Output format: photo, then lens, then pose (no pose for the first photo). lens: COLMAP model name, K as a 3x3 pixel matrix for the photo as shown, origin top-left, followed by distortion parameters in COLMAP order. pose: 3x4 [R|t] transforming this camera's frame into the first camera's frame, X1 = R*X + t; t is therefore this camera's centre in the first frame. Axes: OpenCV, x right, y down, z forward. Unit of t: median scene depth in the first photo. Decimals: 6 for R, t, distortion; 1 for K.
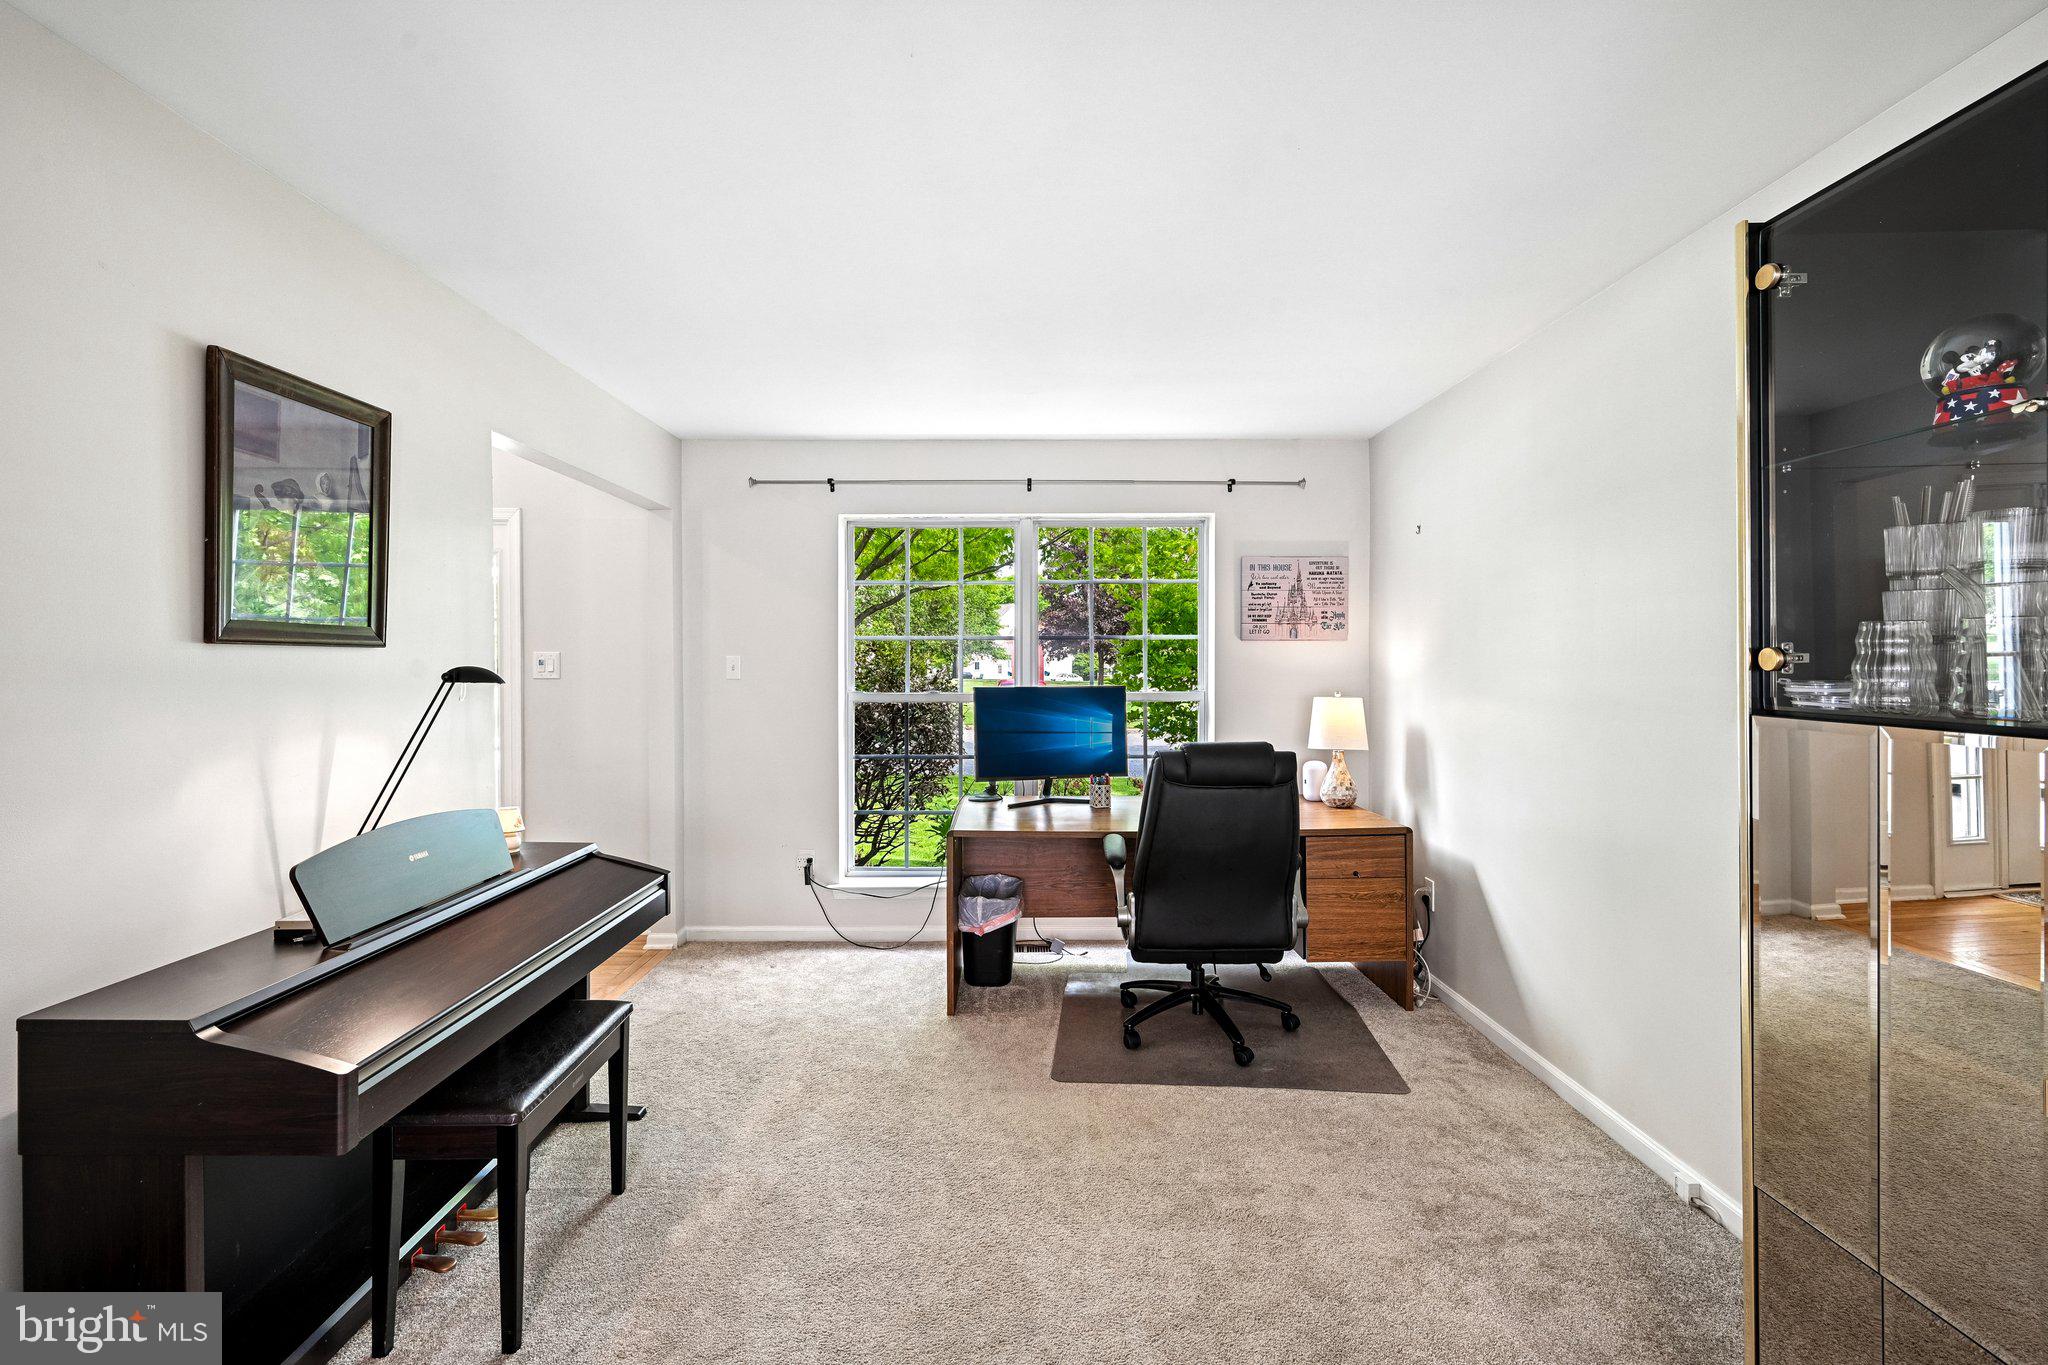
lens RADIAL K [[902.2, 0, 1031.8], [0, 902.2, 679.0], [0, 0, 1]] dist [-0.000293, -0.000186]
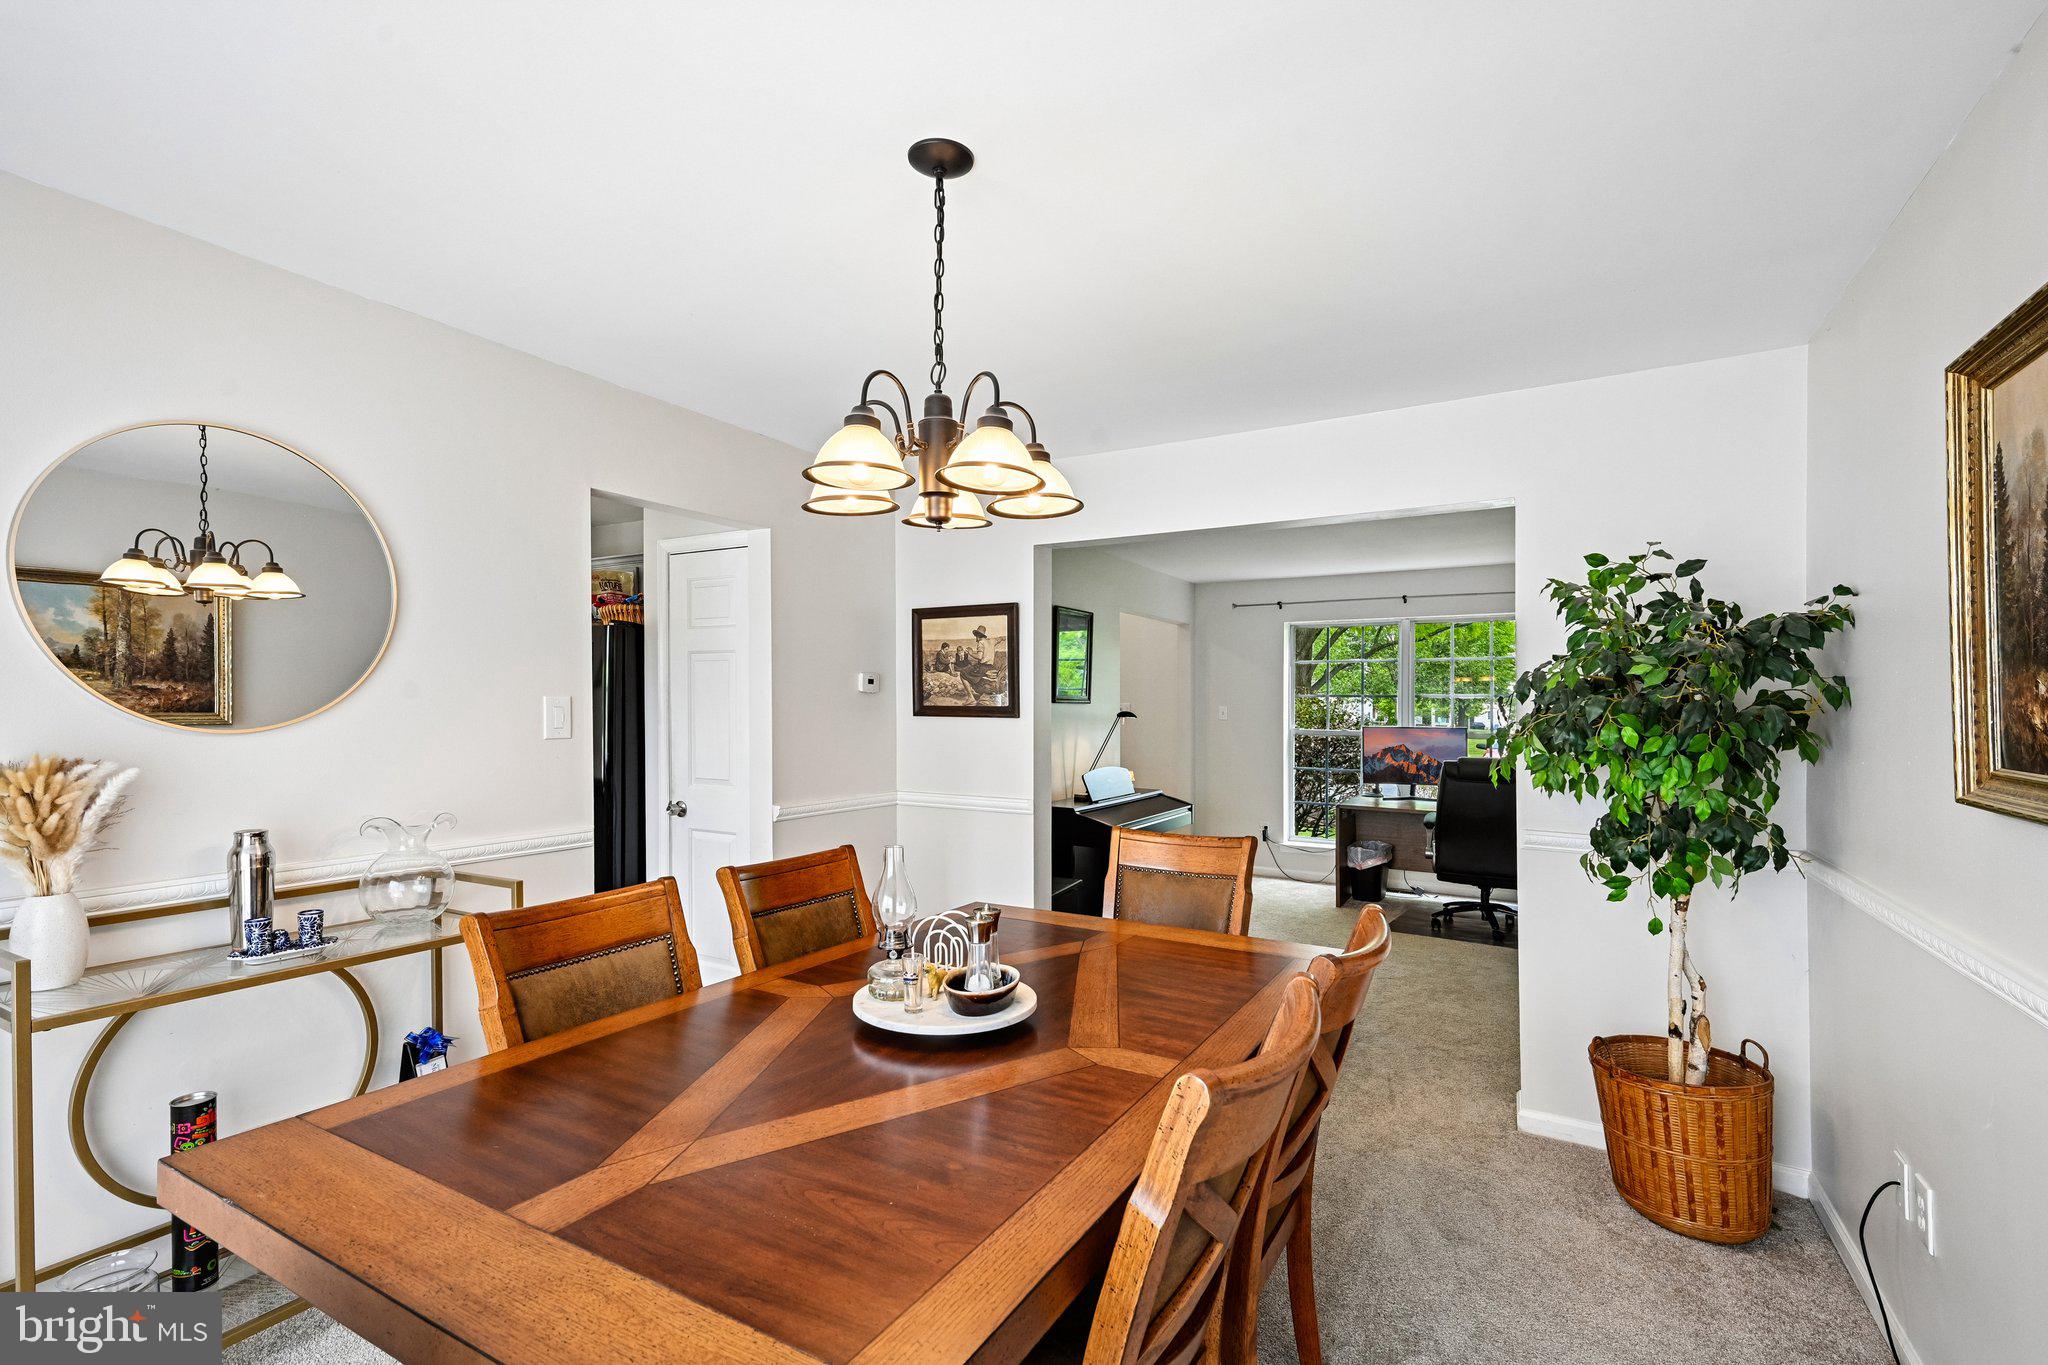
lens RADIAL K [[902.2, 0, 1031.8], [0, 902.2, 679.0], [0, 0, 1]] dist [-0.000293, -0.000186]
pose [[0.858437, -0.008318, -0.512852, 0.290436], [-0.018203, 0.998745, -0.046669, 0.010988], [0.512596, 0.049398, 0.857208, -0.812816]]
